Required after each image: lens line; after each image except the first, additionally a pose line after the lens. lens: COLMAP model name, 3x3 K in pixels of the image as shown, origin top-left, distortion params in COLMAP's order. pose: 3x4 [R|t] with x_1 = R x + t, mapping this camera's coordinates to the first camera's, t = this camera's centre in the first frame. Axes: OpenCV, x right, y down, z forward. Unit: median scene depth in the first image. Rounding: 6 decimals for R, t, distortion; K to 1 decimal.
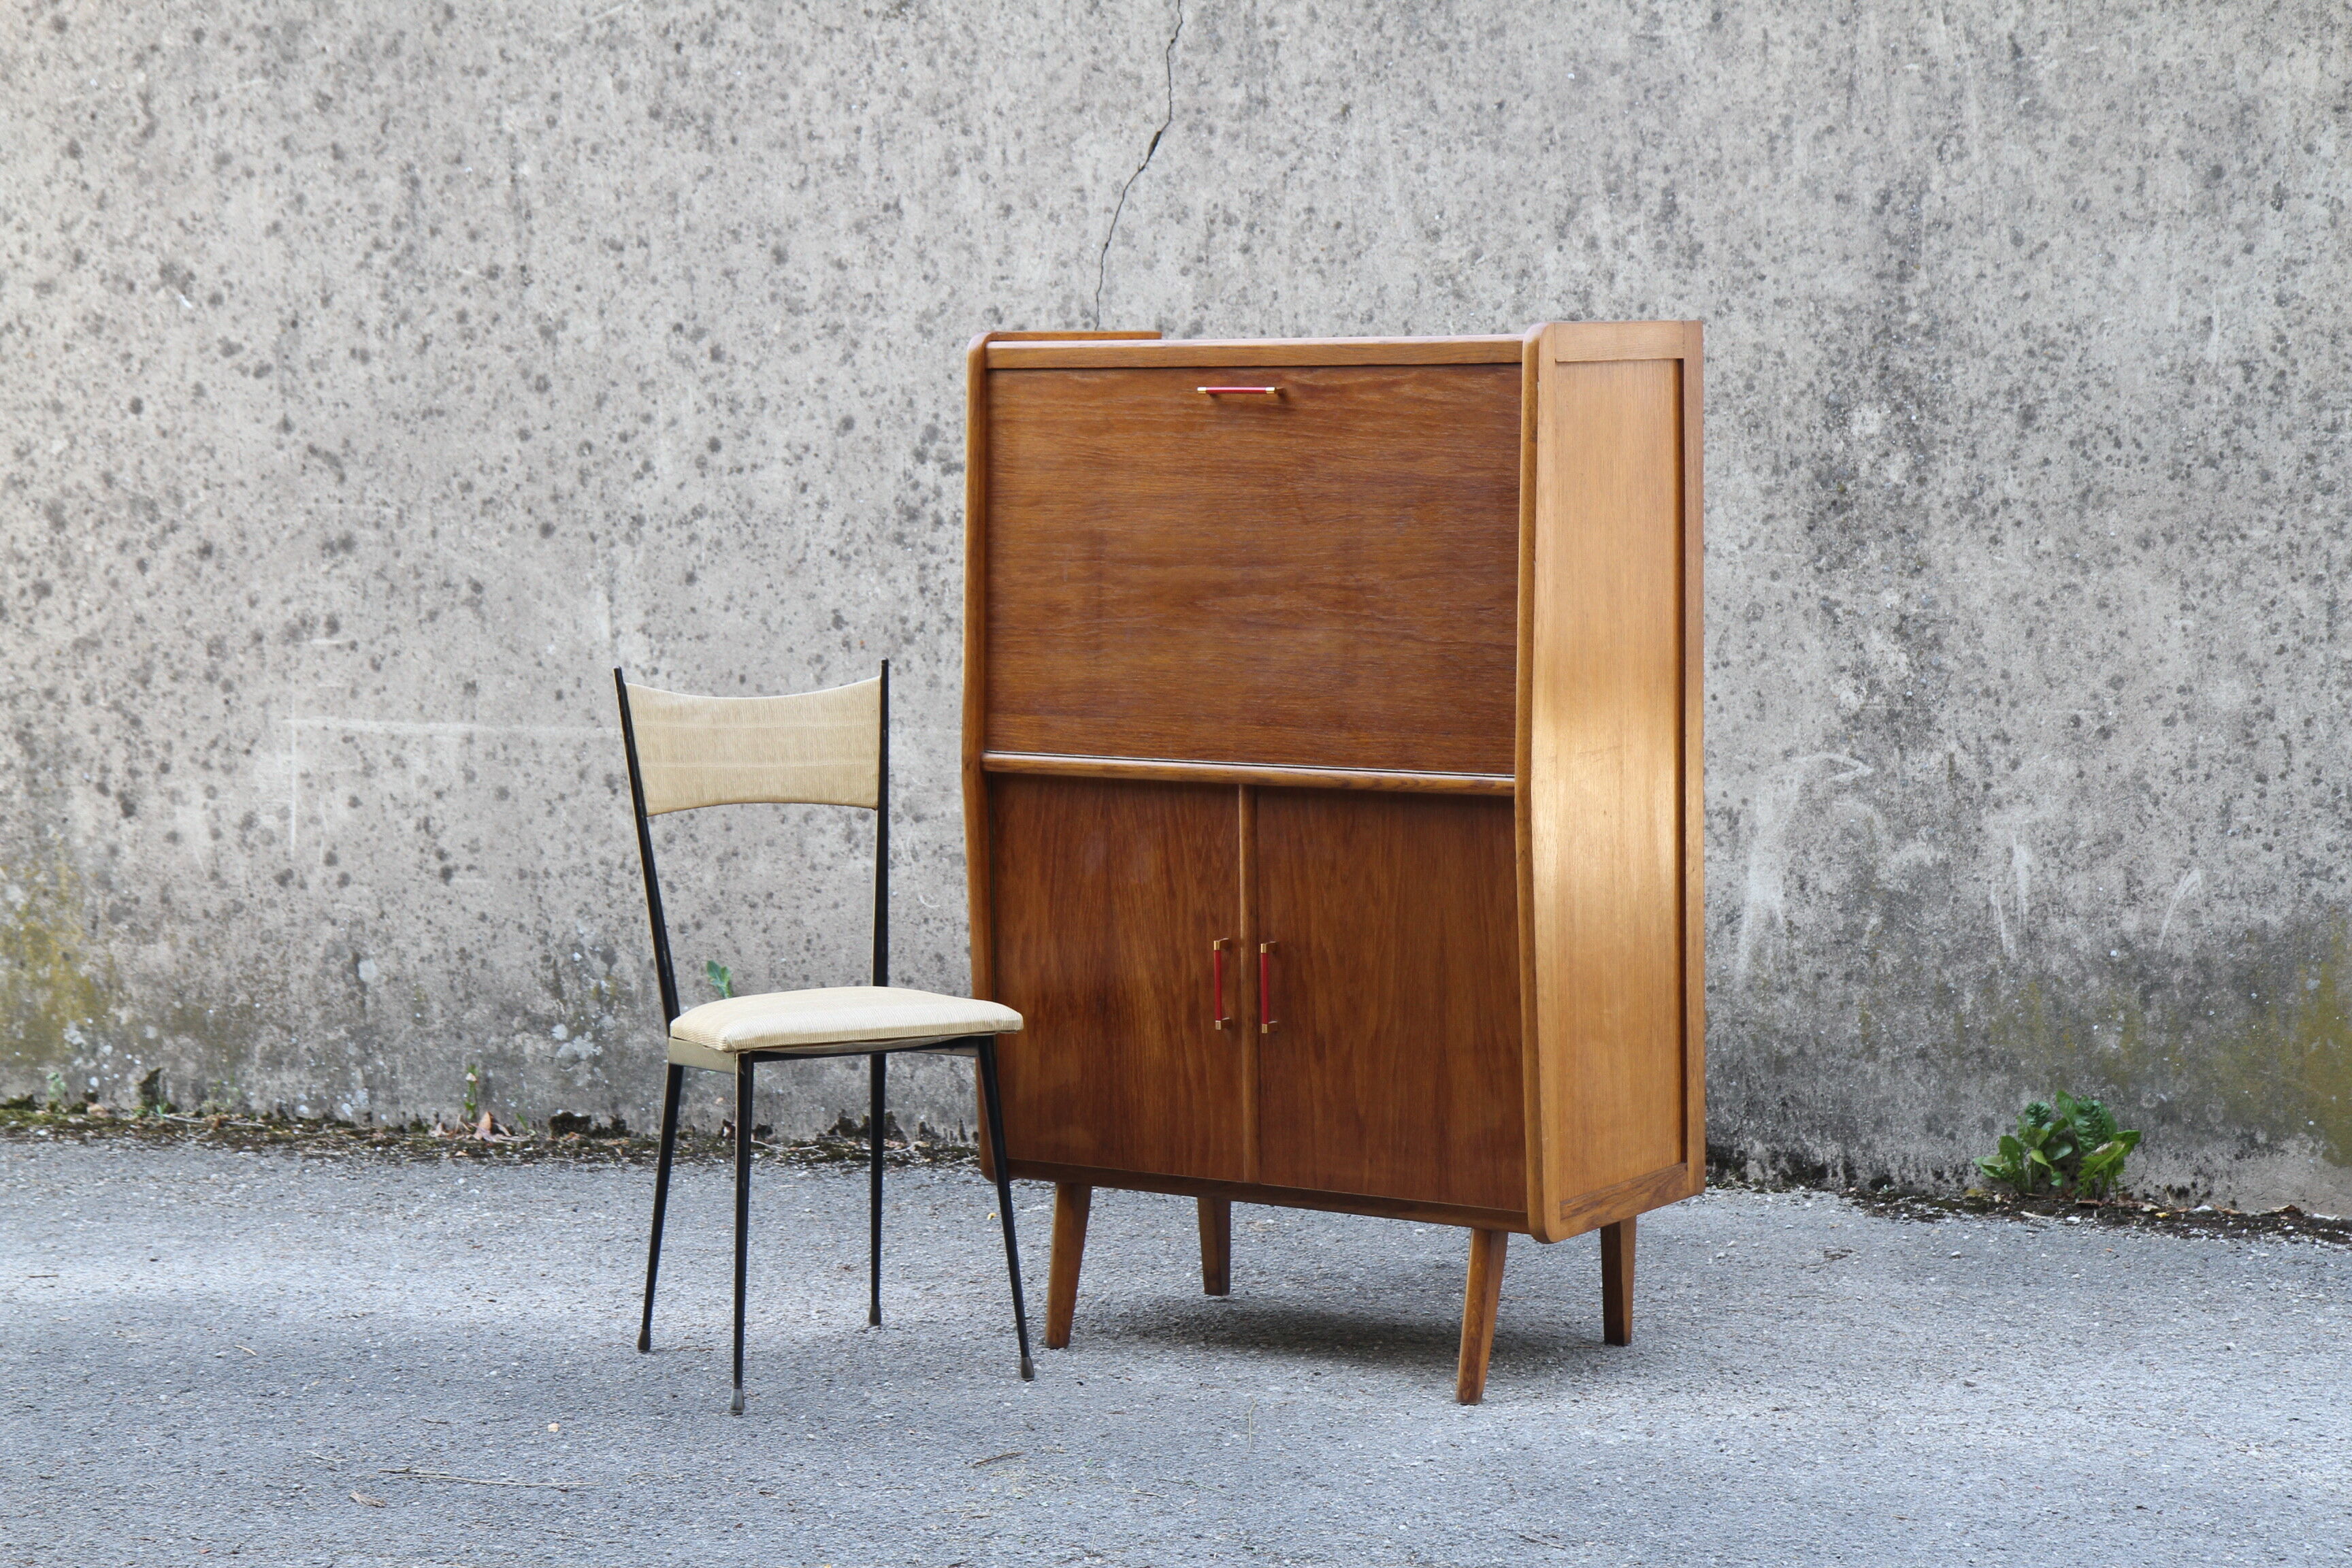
lens RADIAL K [[4680.4, 0, 1199.5], [0, 4680.4, 834.0], [0, 0, 1]] dist [0.255629, 0.593499]
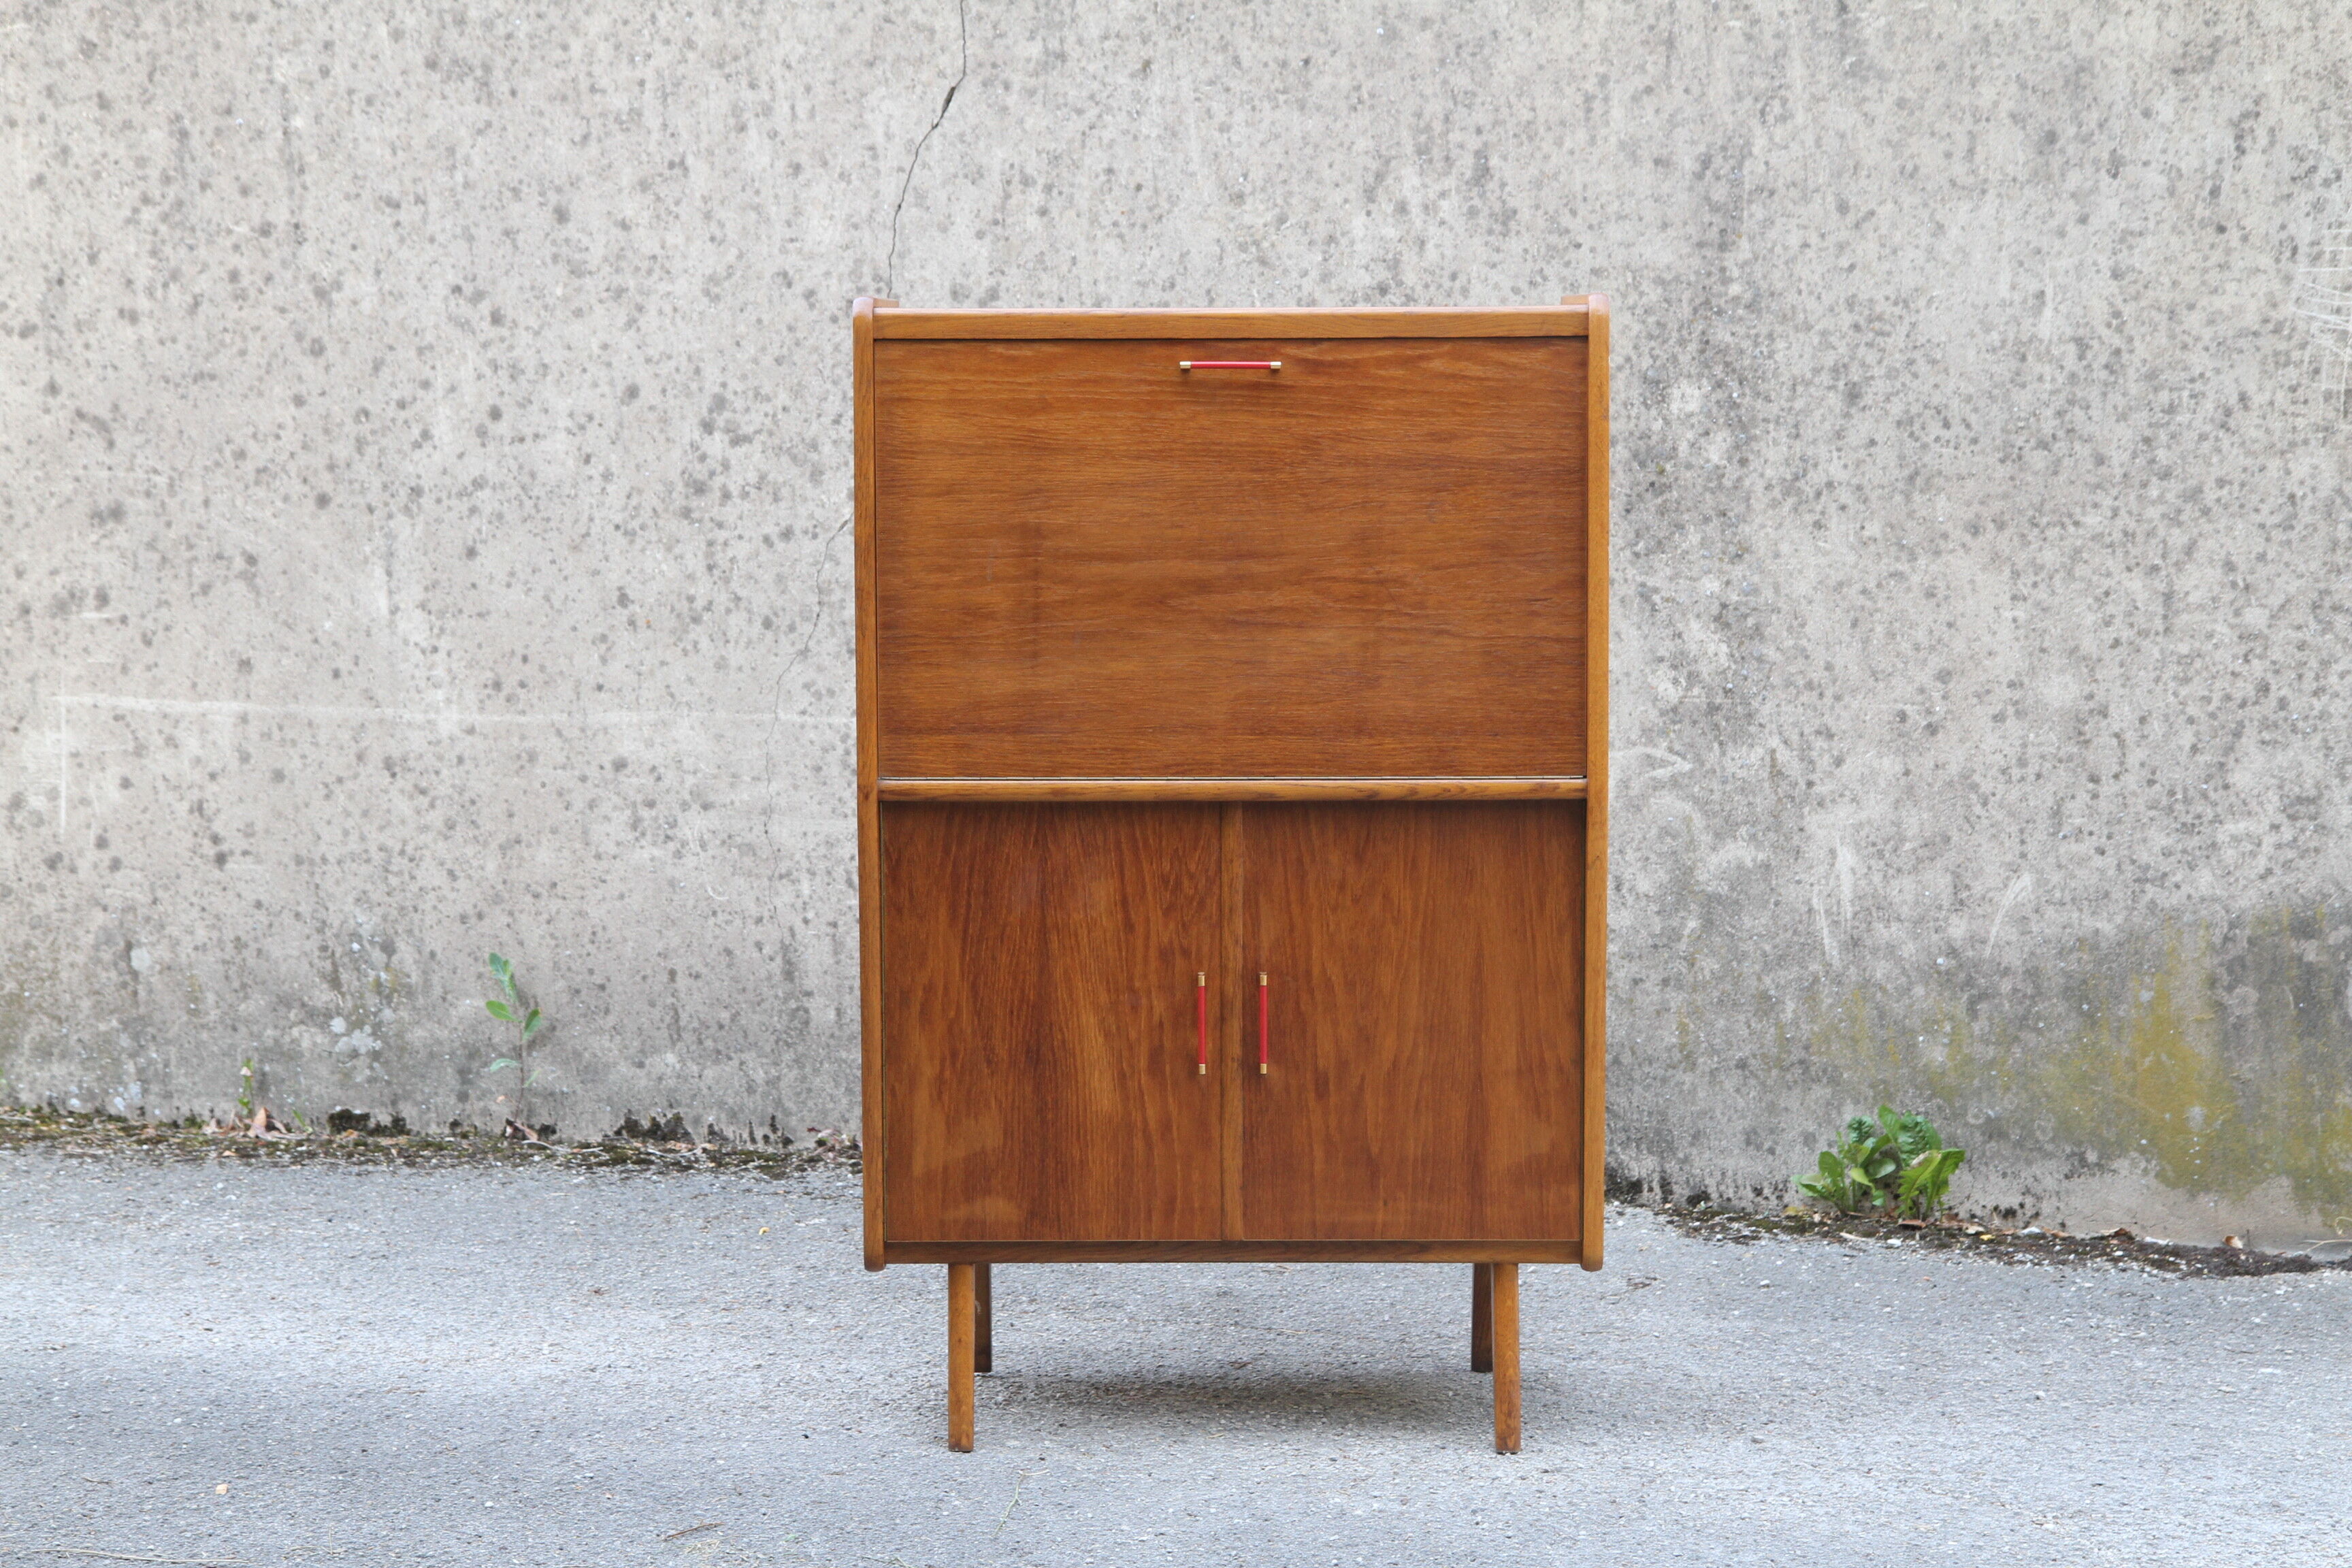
lens RADIAL K [[4459.4, 0, 1175.7], [0, 4459.4, 824.3], [0, 0, 1]] dist [0.234745, 0.465880]
pose [[0.999983, 0.004407, -0.003768, 0.041889], [-0.004352, 0.999885, 0.014516, -0.014237], [0.003832, -0.014500, 0.999888, 0.094958]]
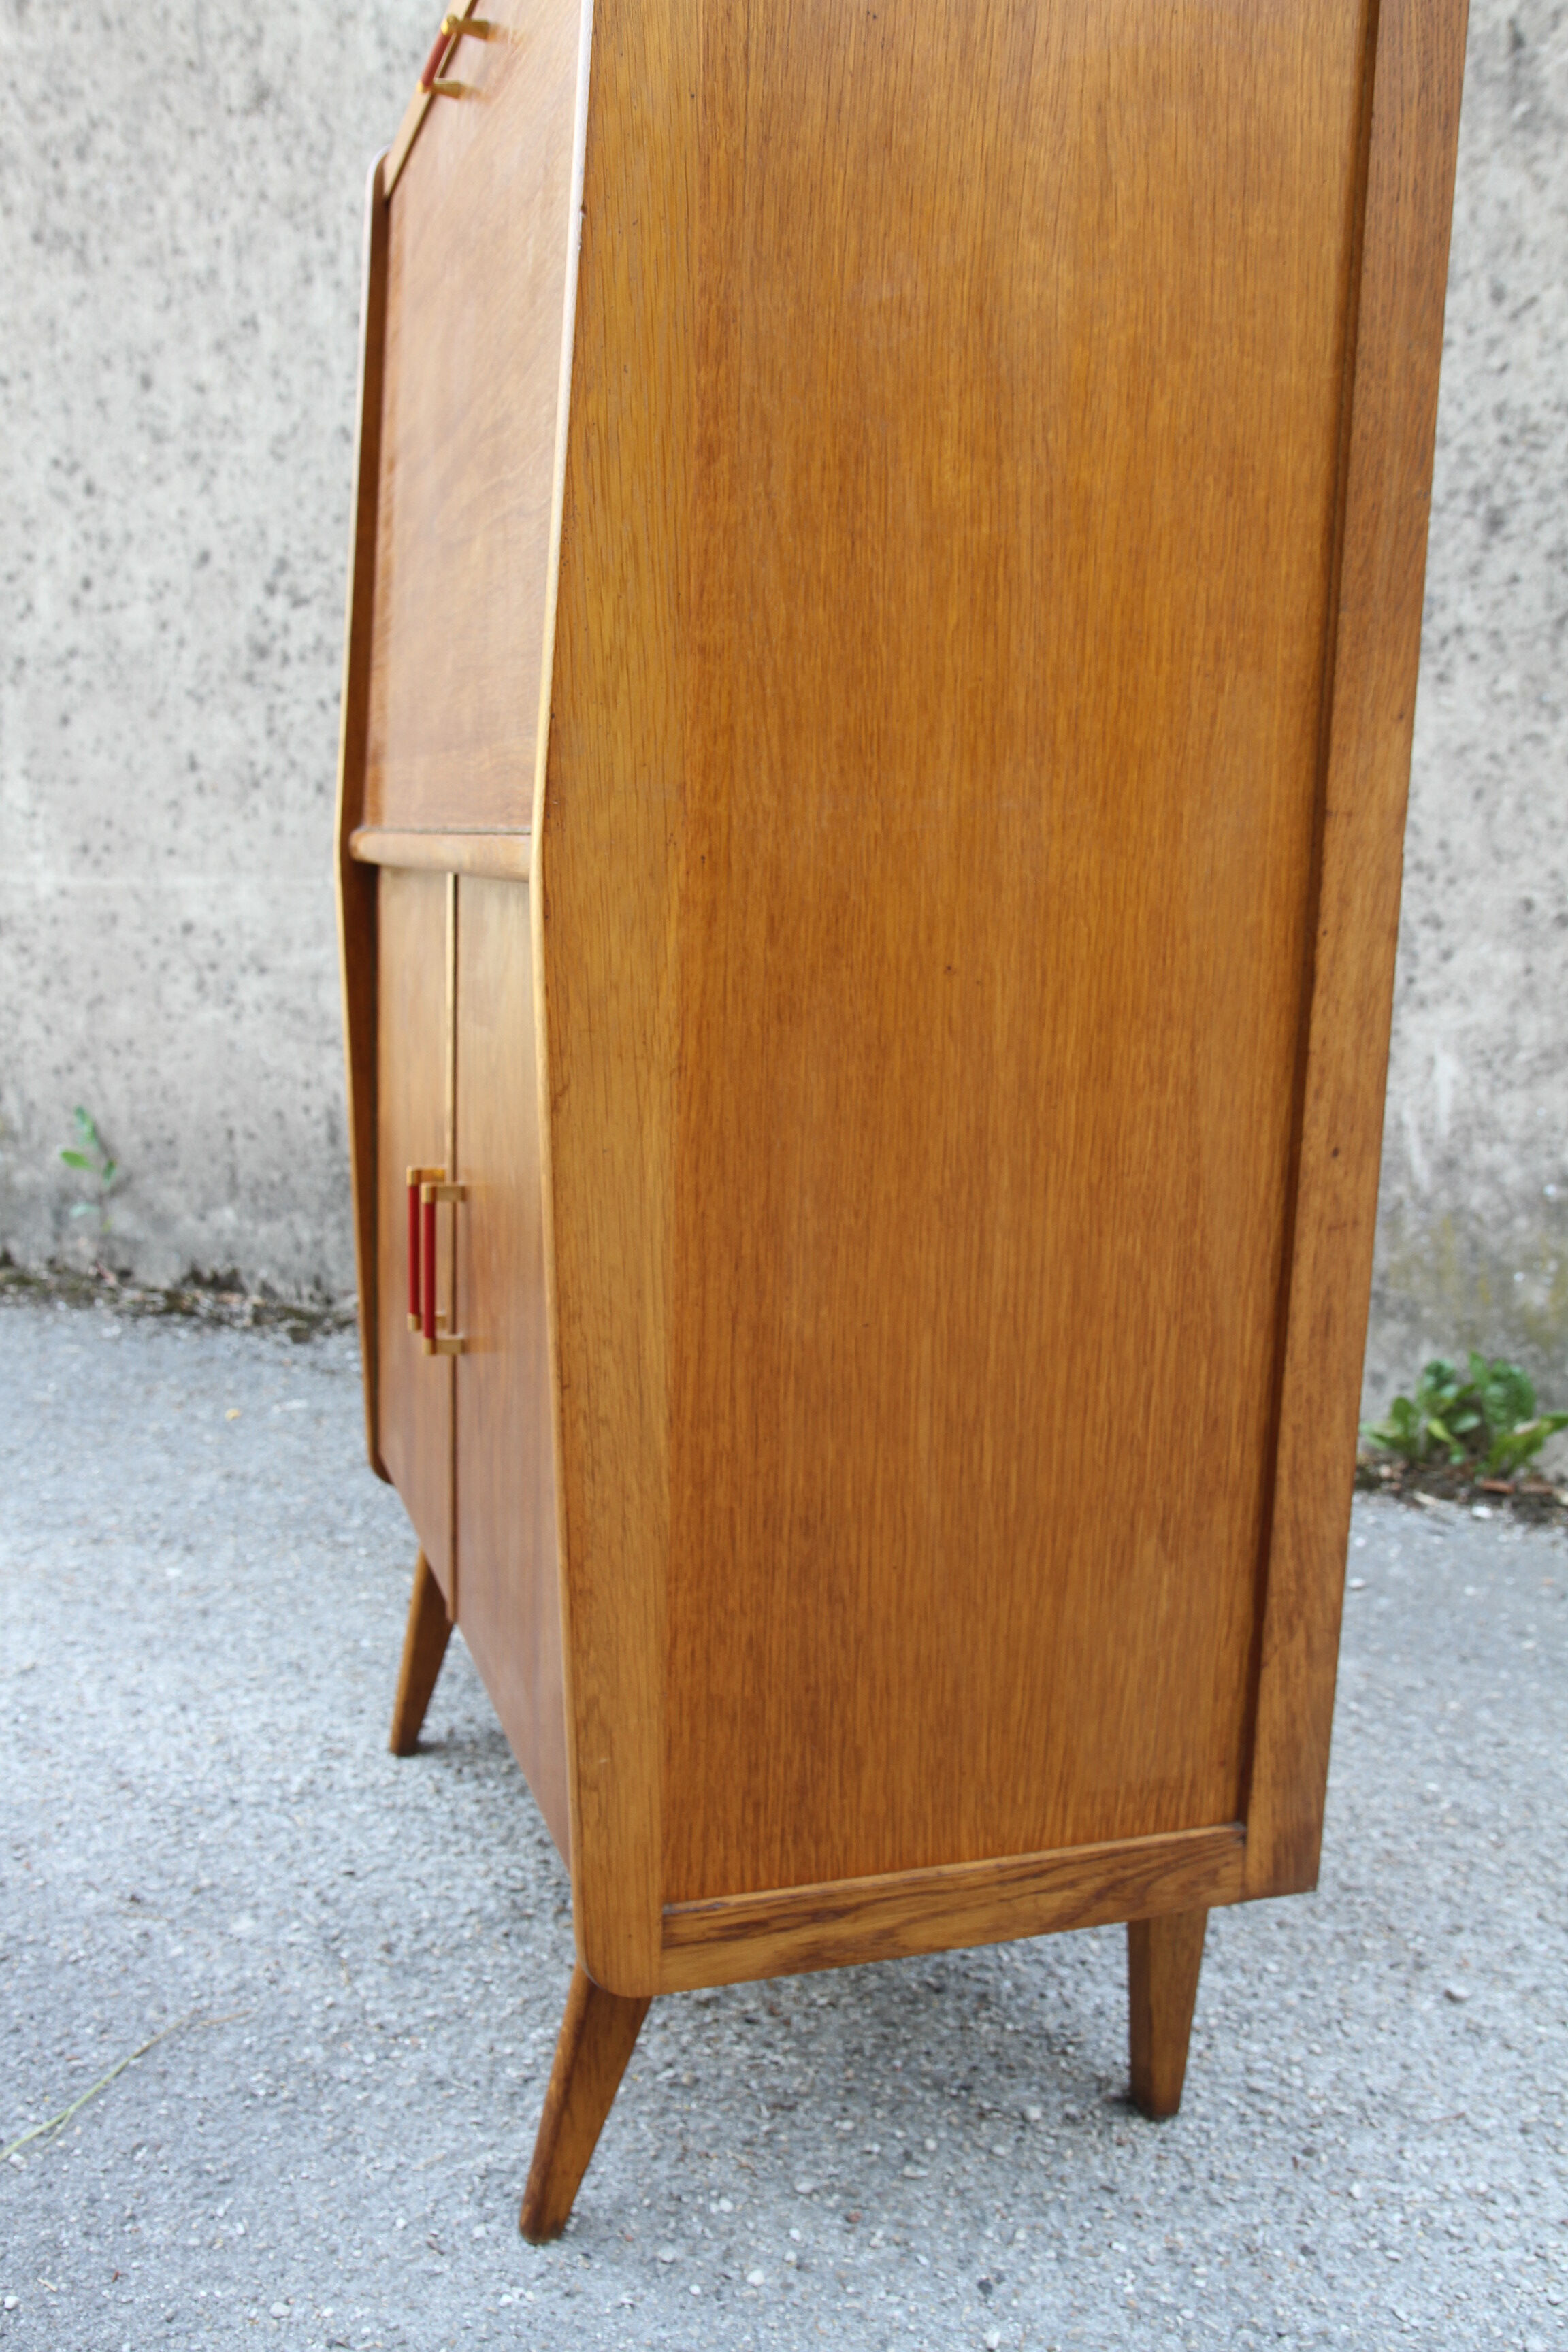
lens RADIAL K [[2009.7, 0, 767.9], [0, 2009.7, 1193.9], [0, 0, 1]] dist [-0.075701, 0.133813]
pose [[0.997509, 0.054106, -0.045269, 0.070782], [-0.050435, 0.995627, 0.078627, 0.005258], [0.049325, -0.076148, 0.995876, 0.628965]]
